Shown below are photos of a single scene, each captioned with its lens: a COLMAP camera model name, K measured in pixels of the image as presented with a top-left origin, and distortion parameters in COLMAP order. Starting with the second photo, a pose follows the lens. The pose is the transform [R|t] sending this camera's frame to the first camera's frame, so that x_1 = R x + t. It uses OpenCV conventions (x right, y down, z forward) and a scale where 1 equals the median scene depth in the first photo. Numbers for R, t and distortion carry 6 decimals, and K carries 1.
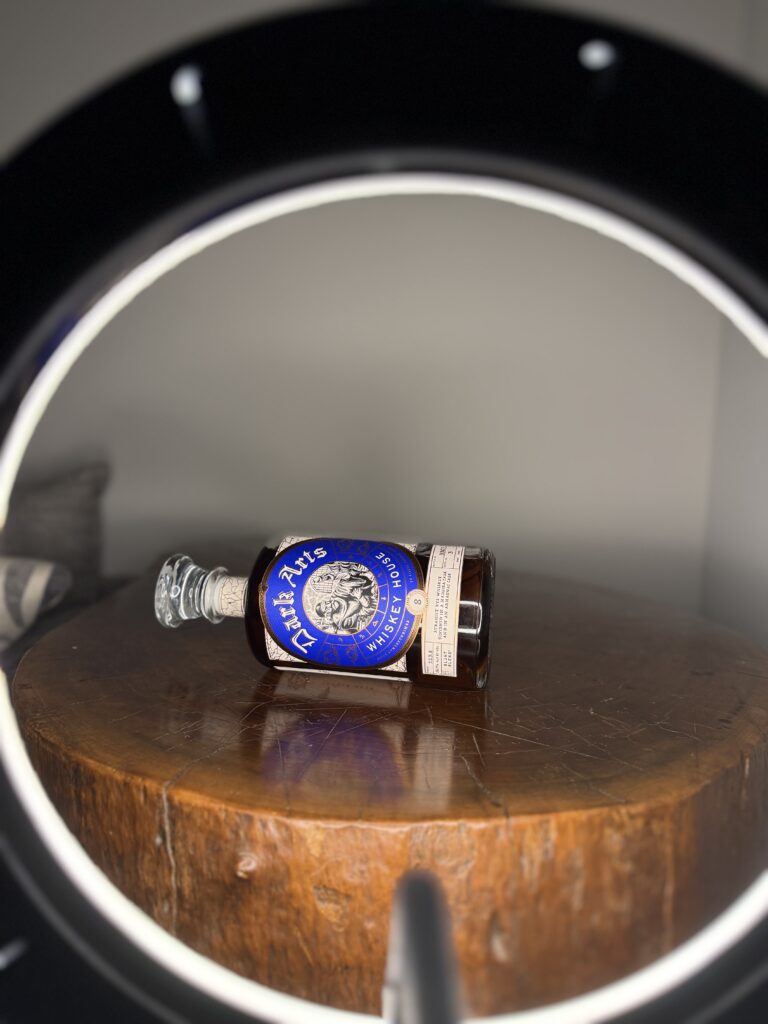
lens RADIAL K [[716.5, 0, 383.9], [0, 716.5, 510.5], [0, 0, 1]] dist [-0.000190, -0.000009]
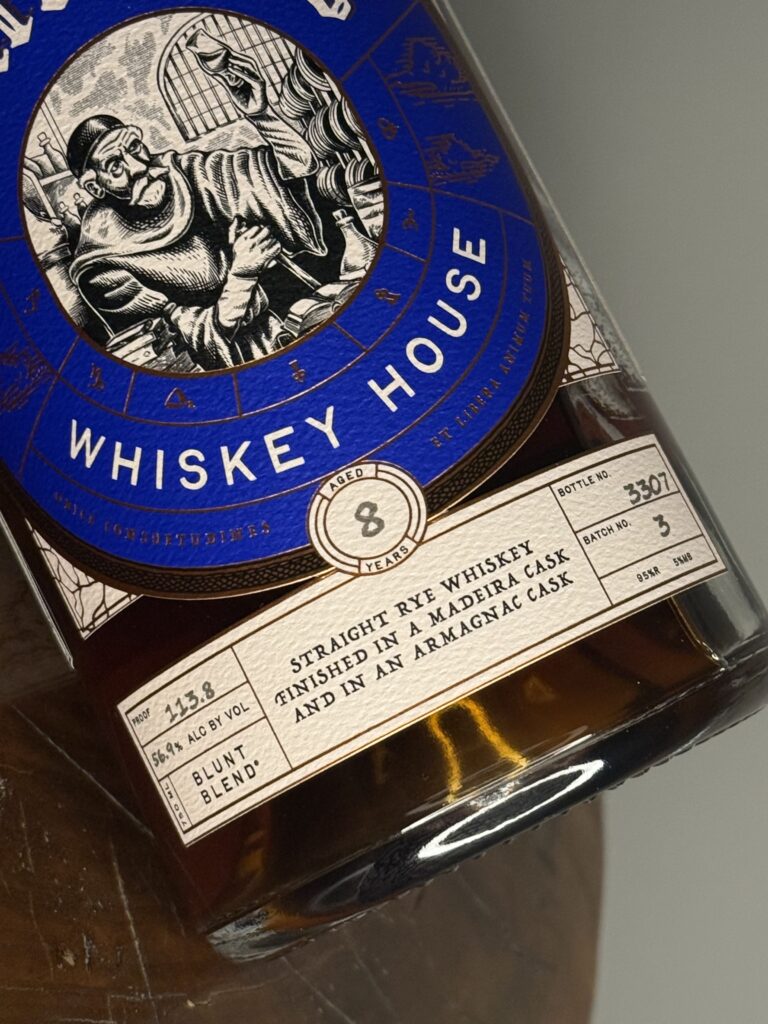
lens RADIAL K [[2299.3, 0, 384.3], [0, 2299.3, 512.3], [0, 0, 1]] dist [0.077781, 0.000000]
pose [[0.533319, 0.845184, 0.035139, 0.023818], [-0.830949, 0.515652, 0.208872, -0.015855], [0.158416, -0.140594, 0.977312, 0.344587]]
